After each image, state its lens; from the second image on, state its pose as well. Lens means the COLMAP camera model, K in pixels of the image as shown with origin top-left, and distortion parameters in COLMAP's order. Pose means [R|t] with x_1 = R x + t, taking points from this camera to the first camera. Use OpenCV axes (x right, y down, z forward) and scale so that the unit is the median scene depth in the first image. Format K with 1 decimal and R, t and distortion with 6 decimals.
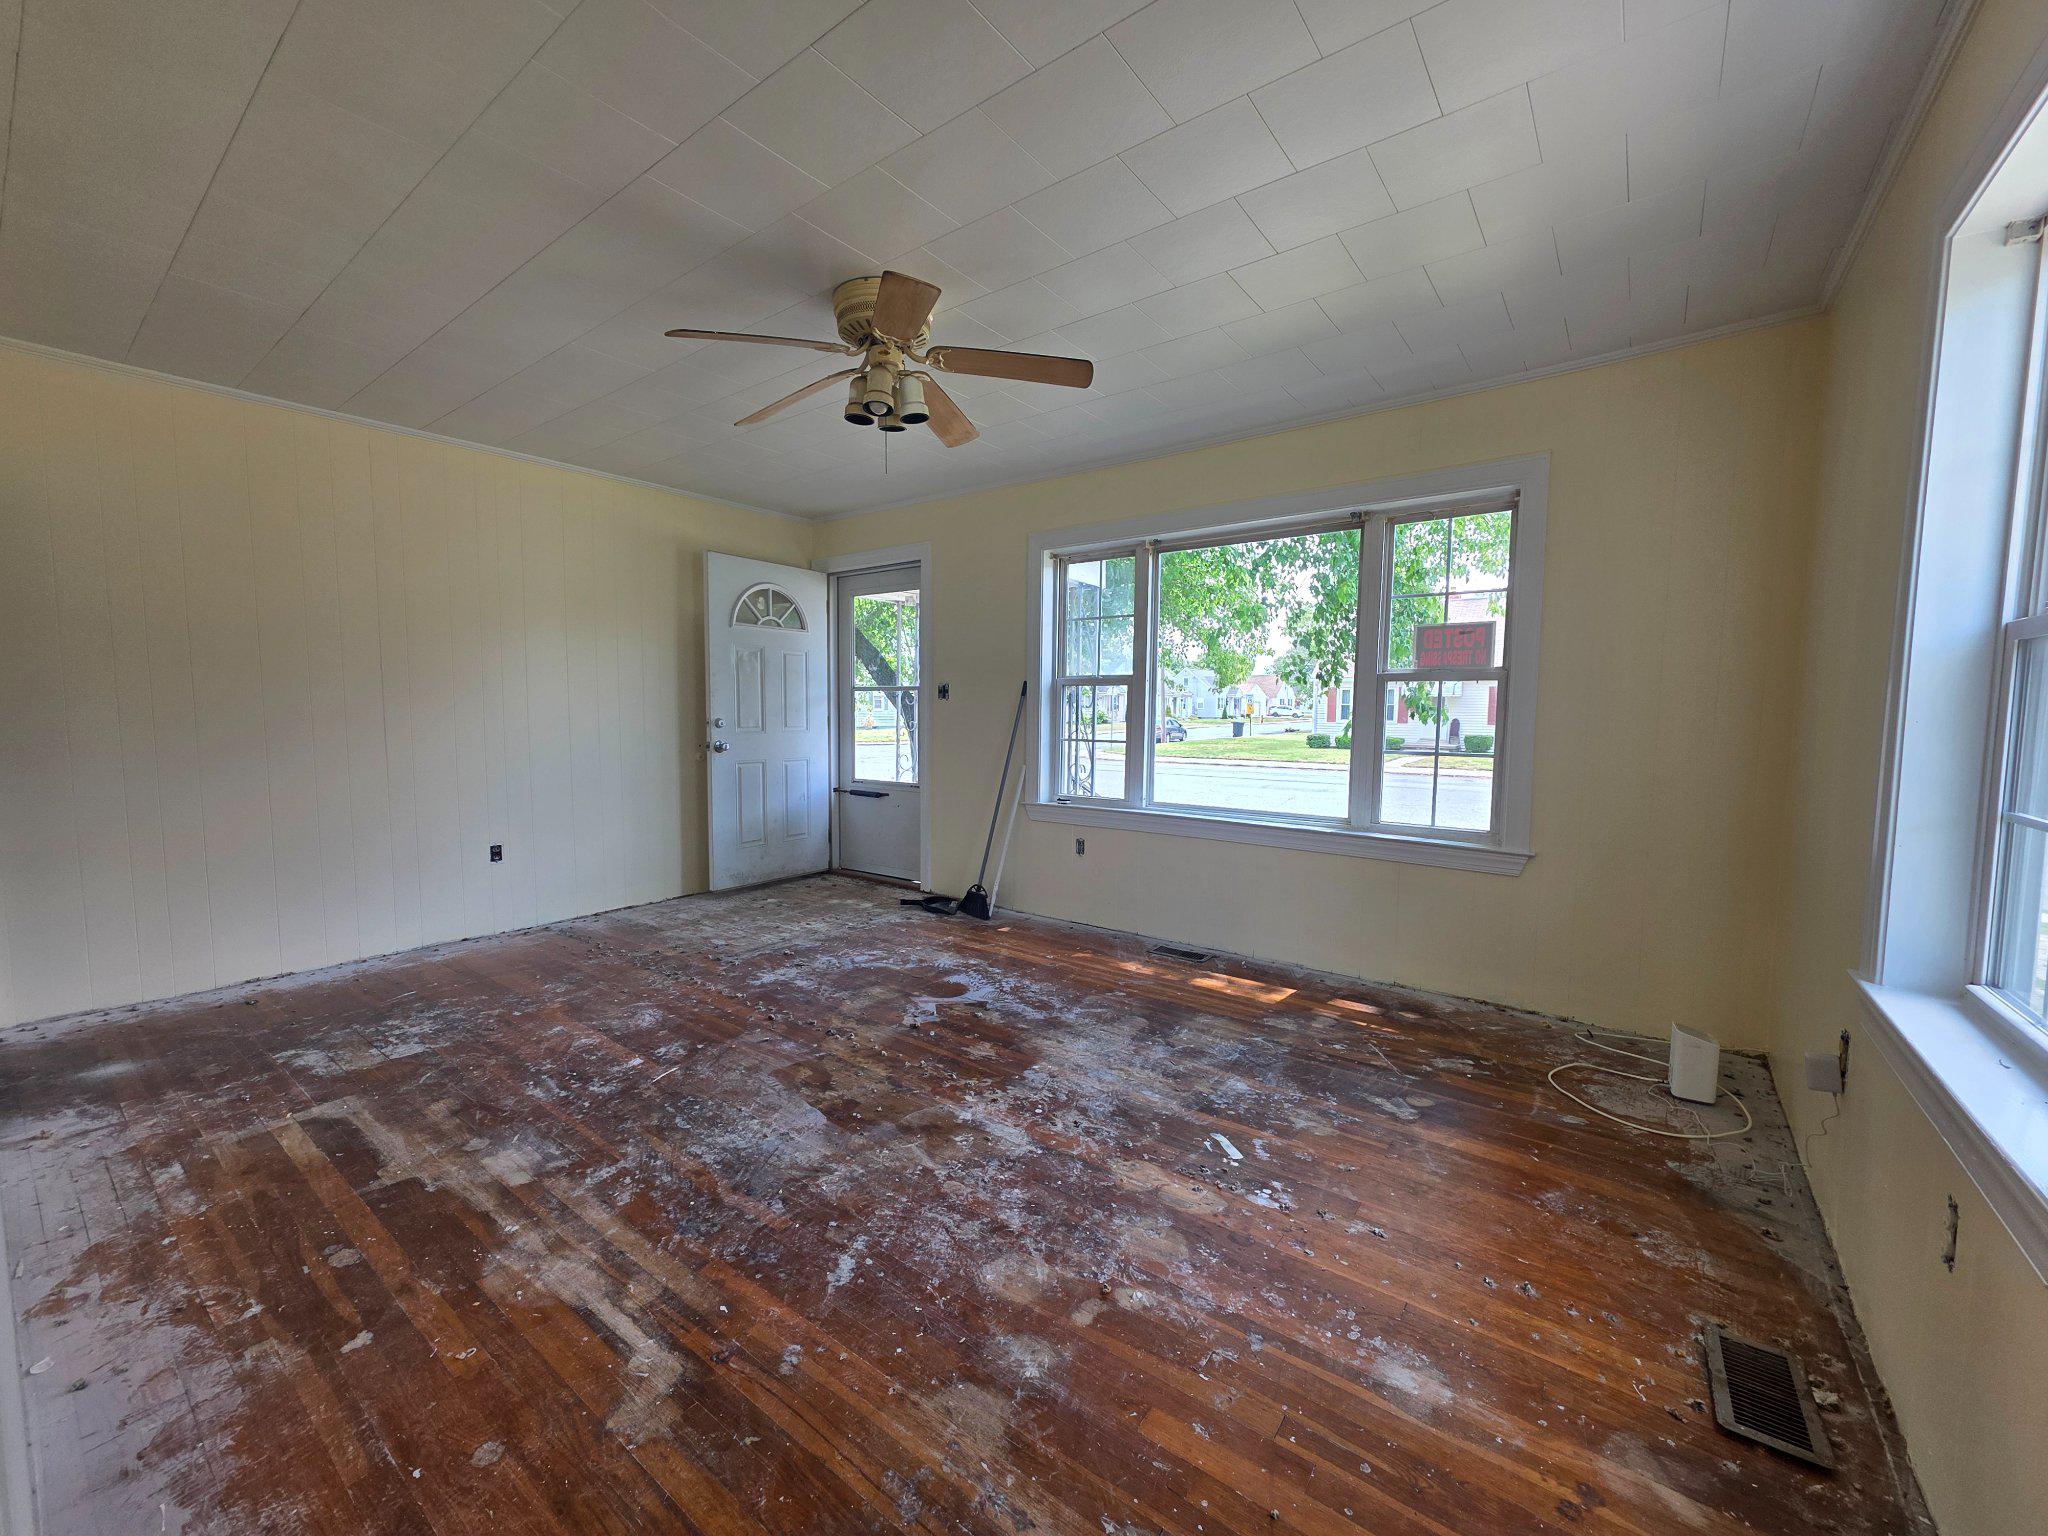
lens RADIAL K [[815.0, 0, 1024.0], [0, 815.0, 768.0], [0, 0, 1]] dist [-0.000085, 0.000312]
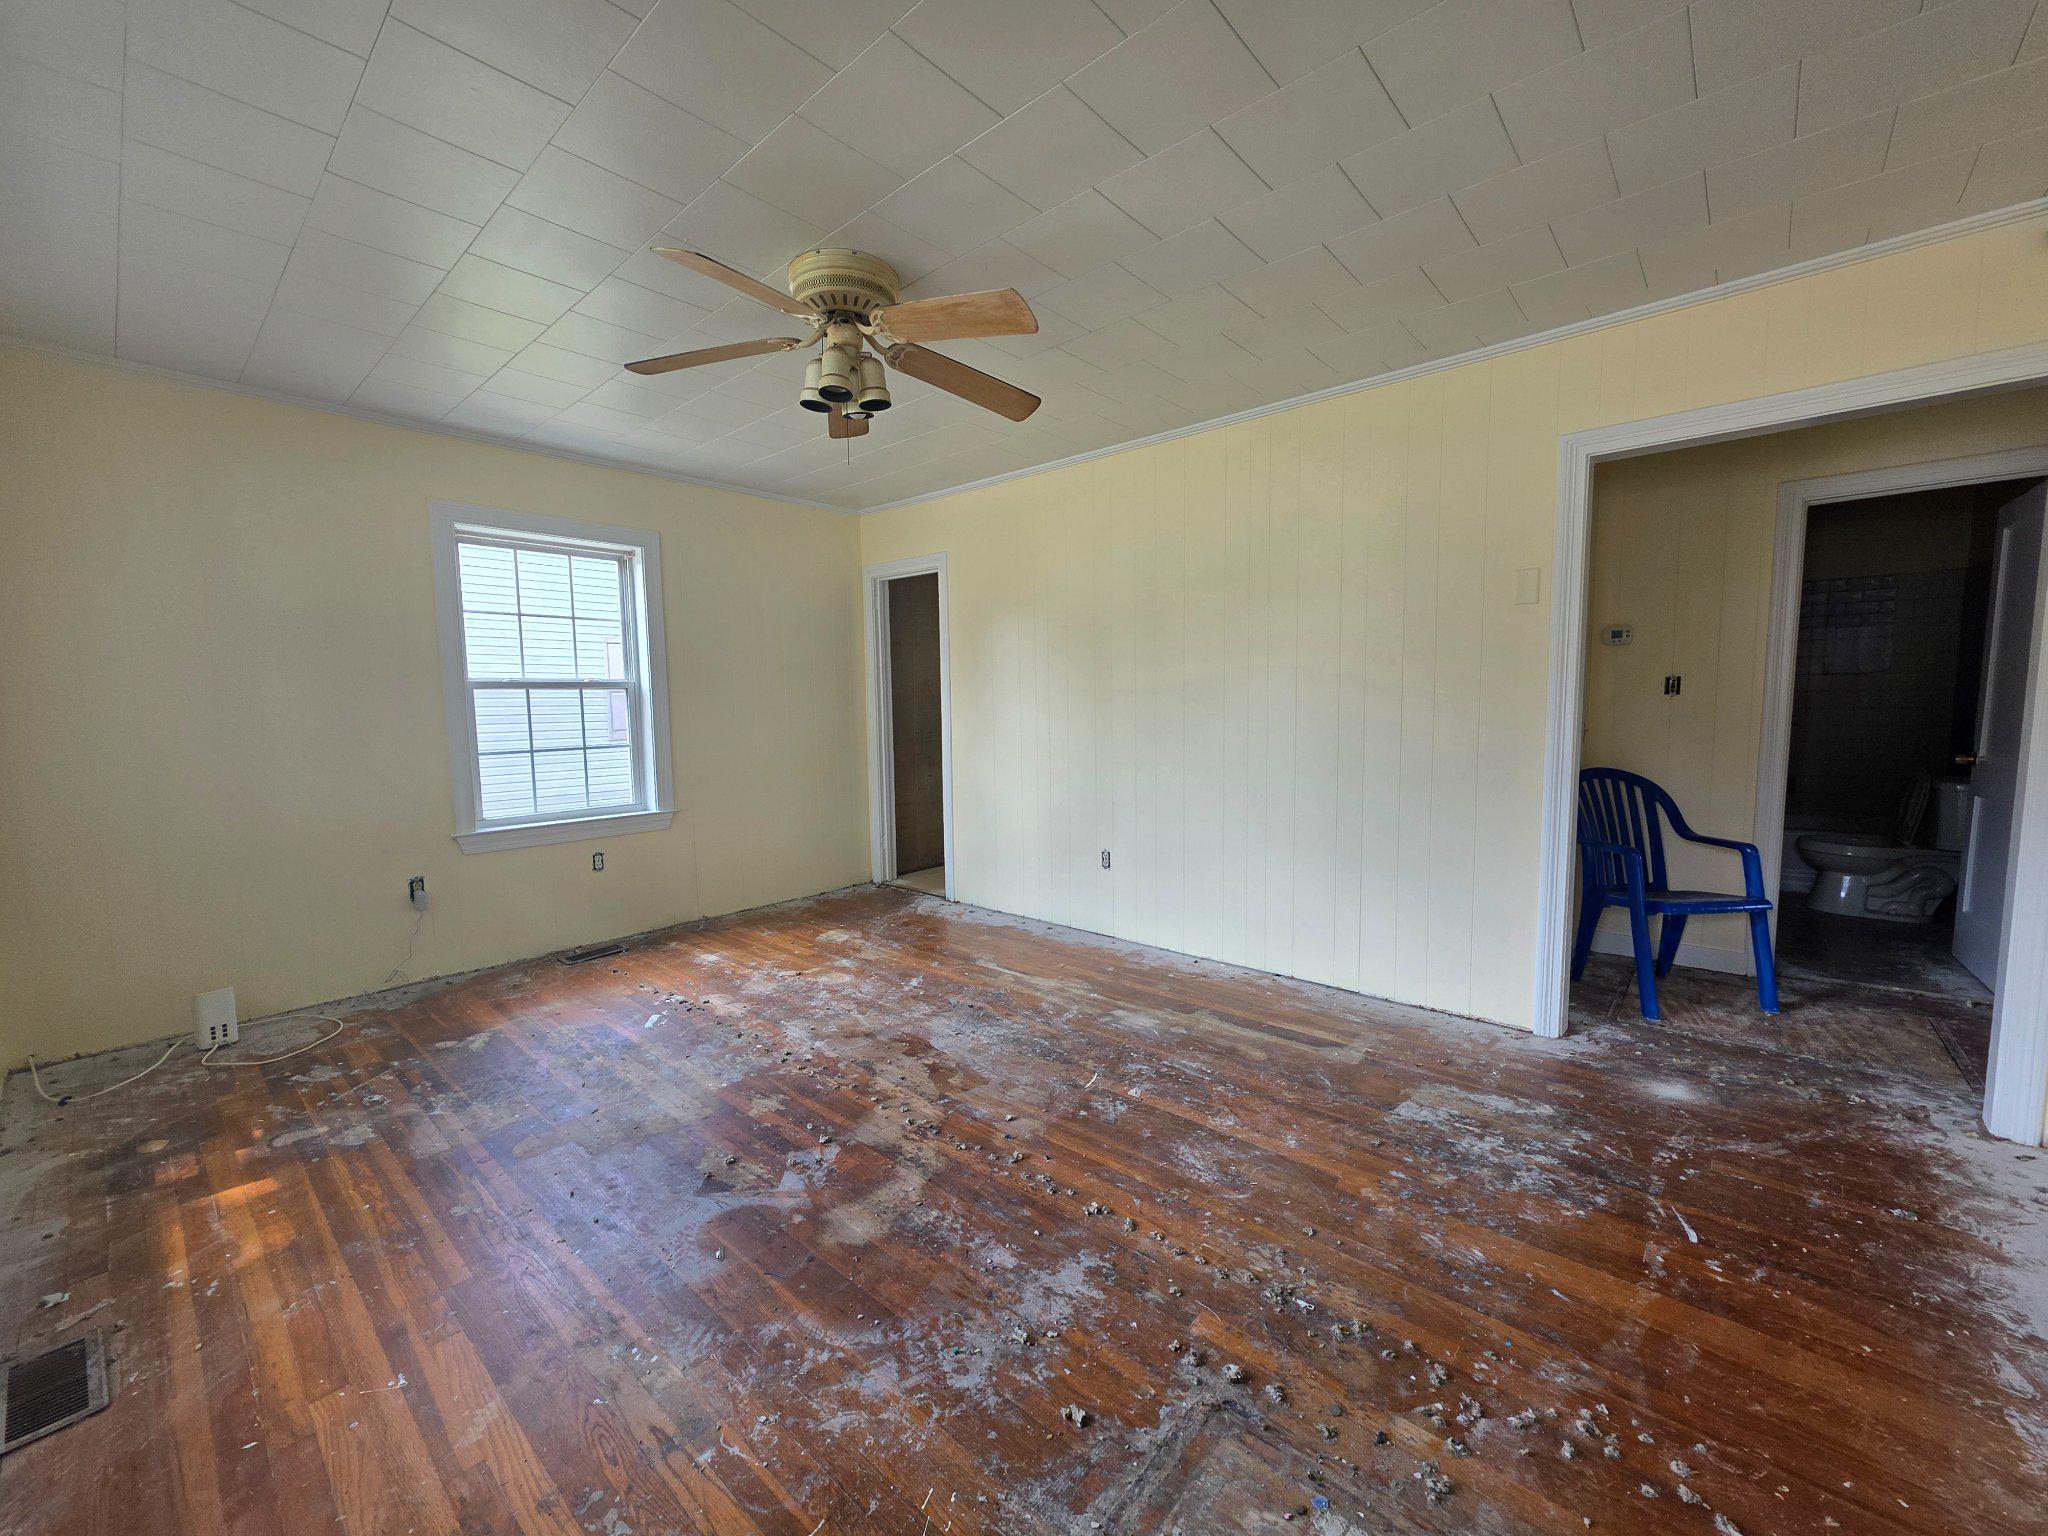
lens RADIAL K [[815.0, 0, 1024.0], [0, 815.0, 768.0], [0, 0, 1]] dist [-0.000085, 0.000312]
pose [[-0.997026, 0.000100, 0.077063, -0.480808], [0.012587, 0.986781, 0.161573, -0.186851], [-0.076028, 0.162062, -0.983847, 2.141956]]
